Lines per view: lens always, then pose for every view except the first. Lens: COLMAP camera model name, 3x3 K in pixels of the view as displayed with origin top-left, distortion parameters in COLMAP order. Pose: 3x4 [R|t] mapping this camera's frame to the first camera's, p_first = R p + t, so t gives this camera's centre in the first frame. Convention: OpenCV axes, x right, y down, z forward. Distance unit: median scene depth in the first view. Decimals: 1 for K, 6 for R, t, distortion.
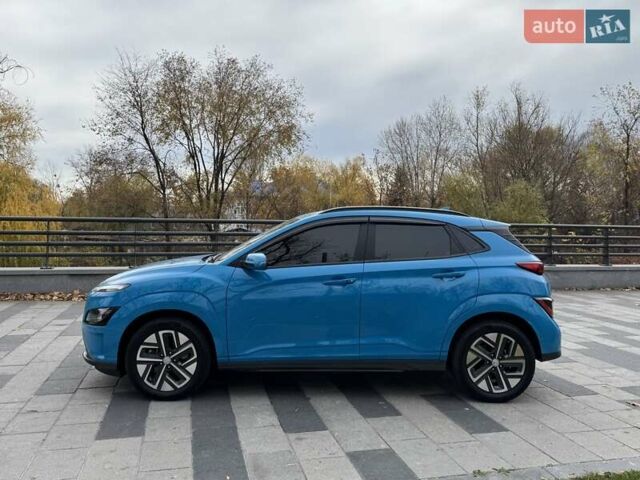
lens RADIAL K [[535.1, 0, 313.2], [0, 535.1, 240.2], [0, 0, 1]] dist [0.069360, -0.108899]
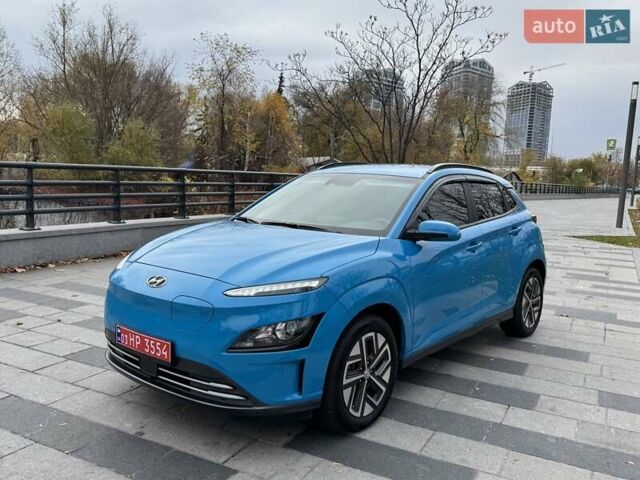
lens RADIAL K [[557.8, 0, 339.0], [0, 557.8, 255.5], [0, 0, 1]] dist [0.010166, 0.000218]
pose [[0.642427, -0.096640, 0.760229, -0.849390], [-0.004861, 0.991483, 0.130144, -0.031547], [-0.766332, -0.087304, 0.636485, 0.566683]]
